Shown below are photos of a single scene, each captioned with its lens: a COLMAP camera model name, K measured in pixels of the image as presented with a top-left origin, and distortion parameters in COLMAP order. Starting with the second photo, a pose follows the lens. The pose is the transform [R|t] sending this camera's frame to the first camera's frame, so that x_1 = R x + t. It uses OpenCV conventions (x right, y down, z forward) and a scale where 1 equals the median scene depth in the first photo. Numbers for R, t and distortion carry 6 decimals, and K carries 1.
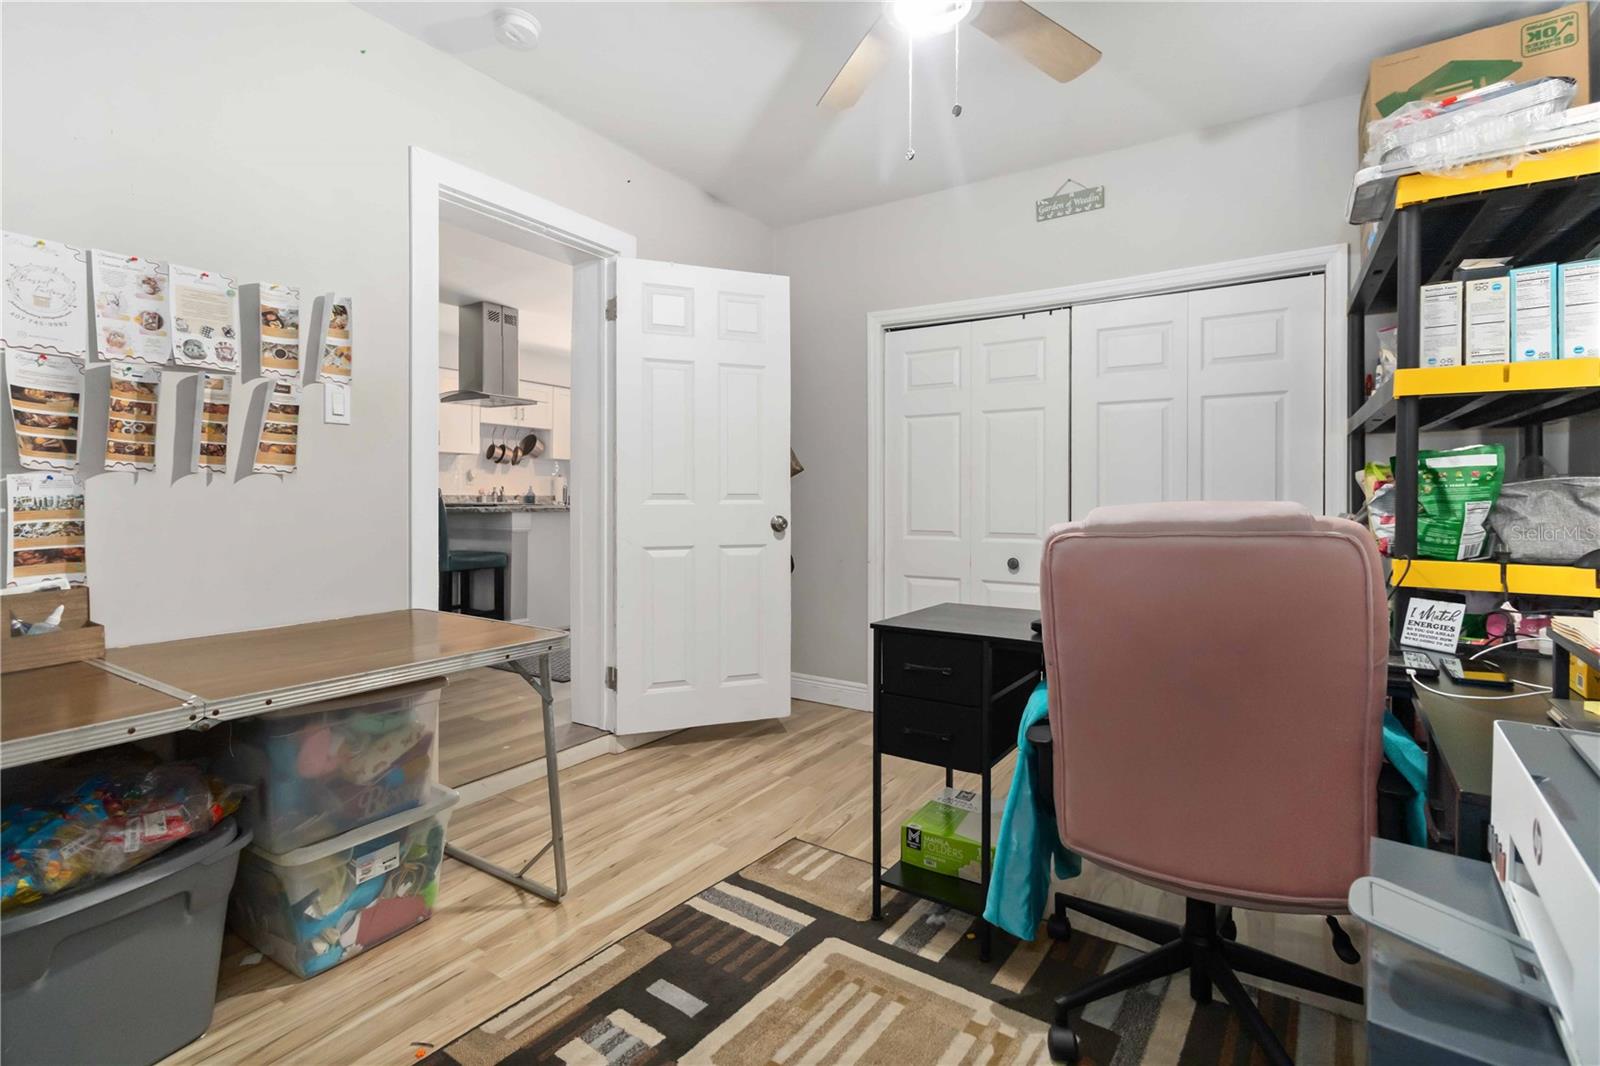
lens RADIAL K [[739.5, 0, 800.5], [0, 739.5, 509.7], [0, 0, 1]] dist [0.002964, 0.000766]
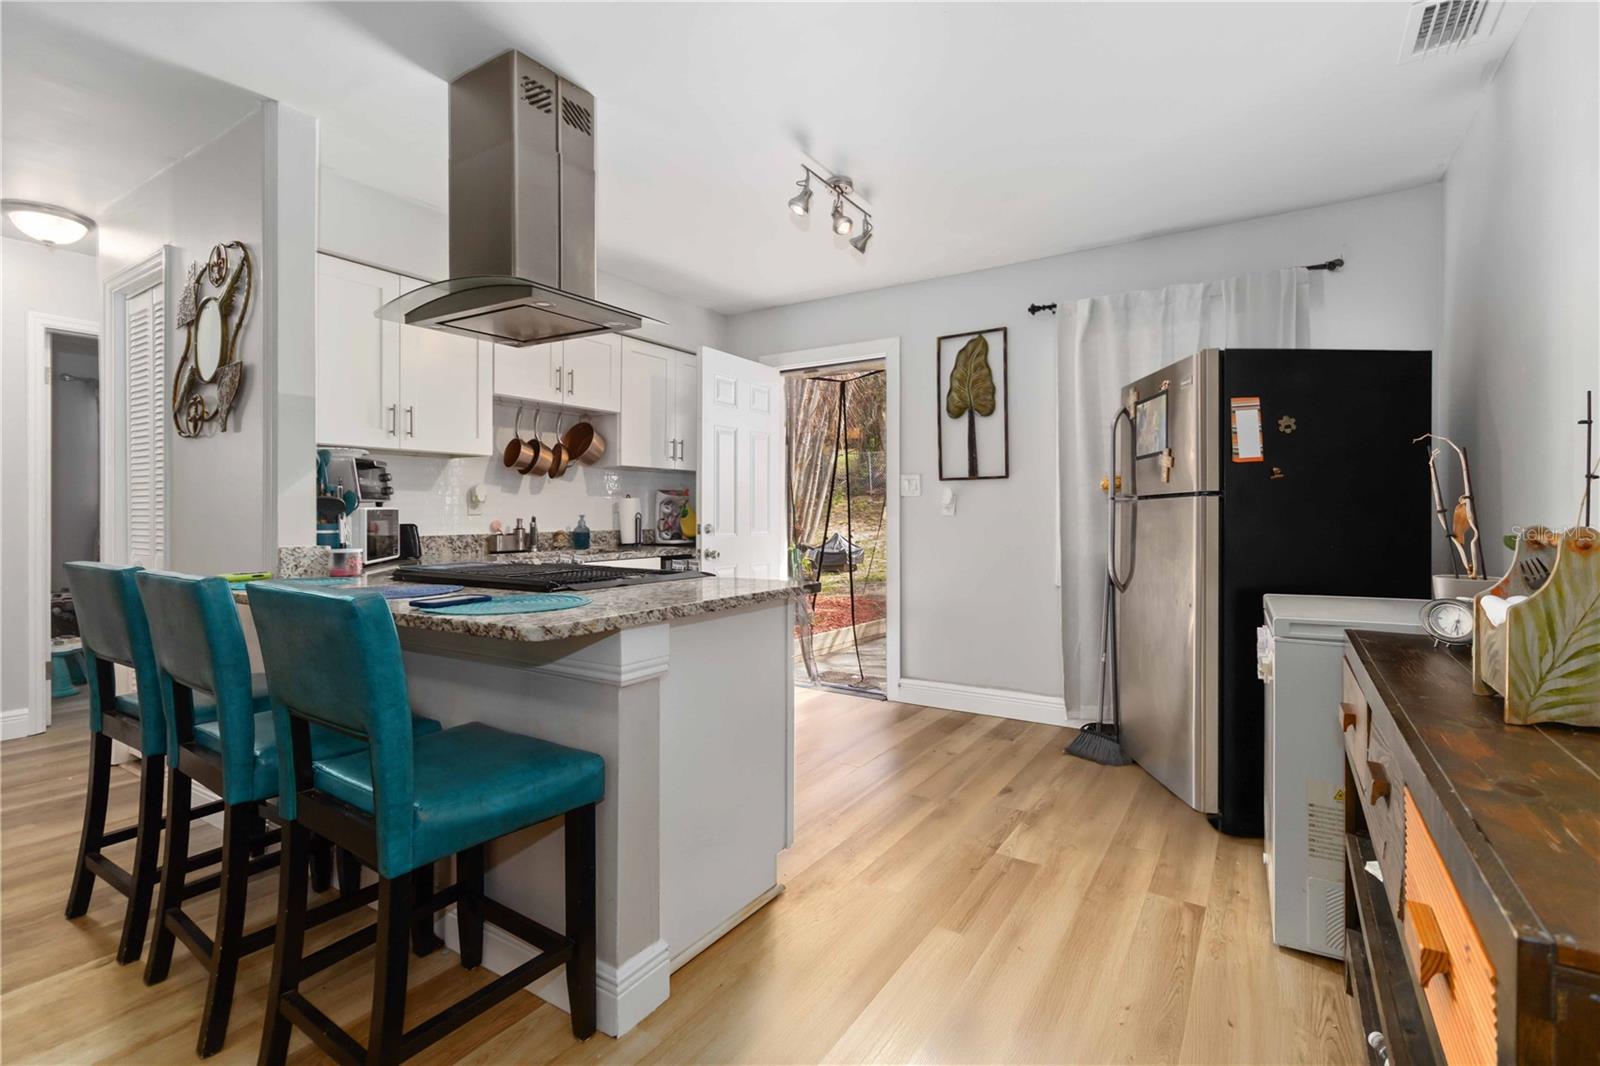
lens RADIAL K [[739.5, 0, 800.5], [0, 739.5, 509.7], [0, 0, 1]] dist [0.002964, 0.000766]
pose [[0.999932, -0.011048, 0.003766, -0.210891], [0.011106, 0.999814, -0.015773, -0.026132], [-0.003591, 0.015814, 0.999869, 0.460606]]
